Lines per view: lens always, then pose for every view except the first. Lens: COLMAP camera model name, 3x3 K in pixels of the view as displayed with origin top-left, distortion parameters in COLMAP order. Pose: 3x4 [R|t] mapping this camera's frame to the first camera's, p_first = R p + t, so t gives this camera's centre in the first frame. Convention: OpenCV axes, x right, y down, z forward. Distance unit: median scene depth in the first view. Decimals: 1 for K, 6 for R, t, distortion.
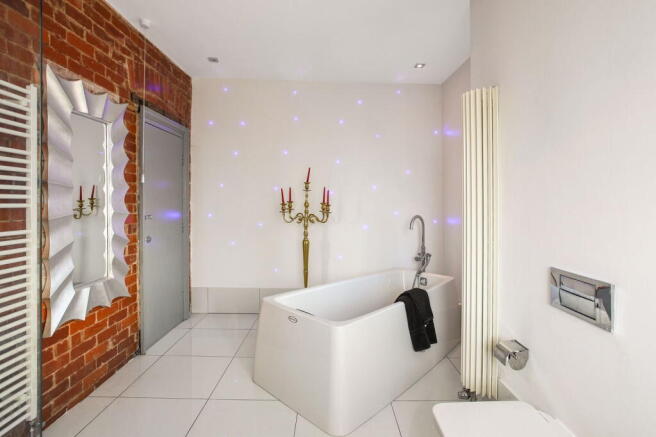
lens RADIAL K [[347.3, 0, 325.9], [0, 347.3, 205.8], [0, 0, 1]] dist [-0.064347, 0.046094]
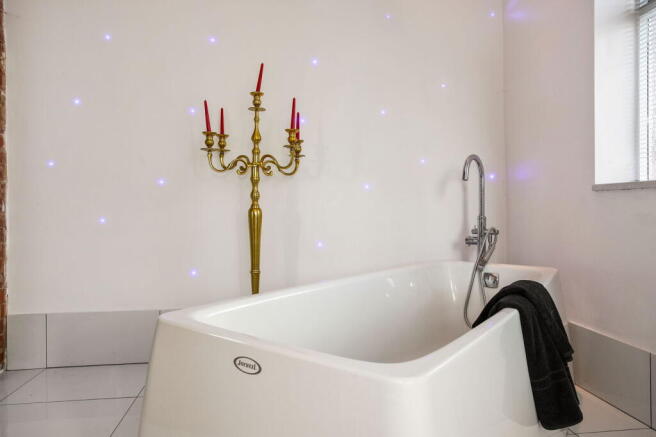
lens RADIAL K [[447.9, 0, 328.0], [0, 447.9, 218.5], [0, 0, 1]] dist [0.000820, 0.000358]
pose [[0.988181, -0.005637, 0.153190, -0.052995], [0.006033, 0.999980, -0.002120, 0.115765], [-0.153175, 0.003020, 0.988194, 0.343650]]
